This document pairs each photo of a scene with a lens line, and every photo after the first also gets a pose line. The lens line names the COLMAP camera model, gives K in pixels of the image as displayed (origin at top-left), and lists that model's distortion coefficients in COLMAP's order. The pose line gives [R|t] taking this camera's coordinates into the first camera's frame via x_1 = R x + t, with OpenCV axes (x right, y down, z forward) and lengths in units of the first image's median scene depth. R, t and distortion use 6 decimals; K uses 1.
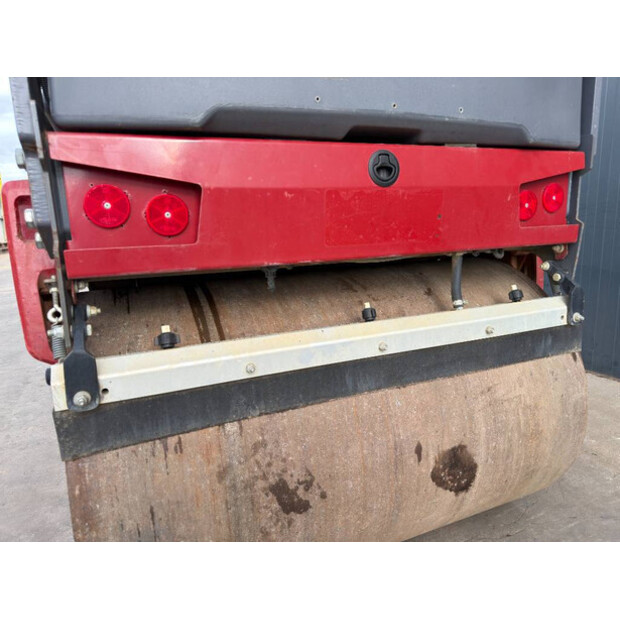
lens RADIAL K [[448.2, 0, 310.0], [0, 448.2, 310.0], [0, 0, 1]] dist [0.011592, -0.001542]
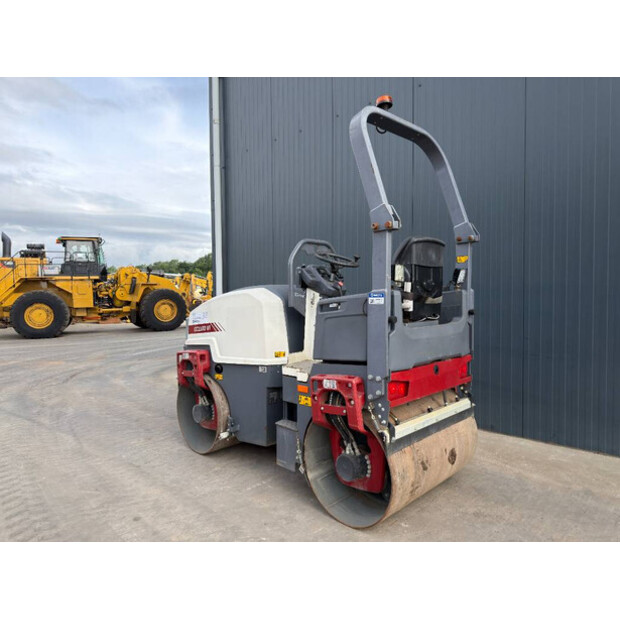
lens RADIAL K [[448.2, 0, 310.0], [0, 448.2, 310.0], [0, 0, 1]] dist [0.011592, -0.001542]
pose [[0.925452, 0.006033, 0.378817, -1.775184], [0.054144, 0.987504, -0.147999, -0.251663], [-0.374976, 0.157476, 0.913561, -1.659944]]
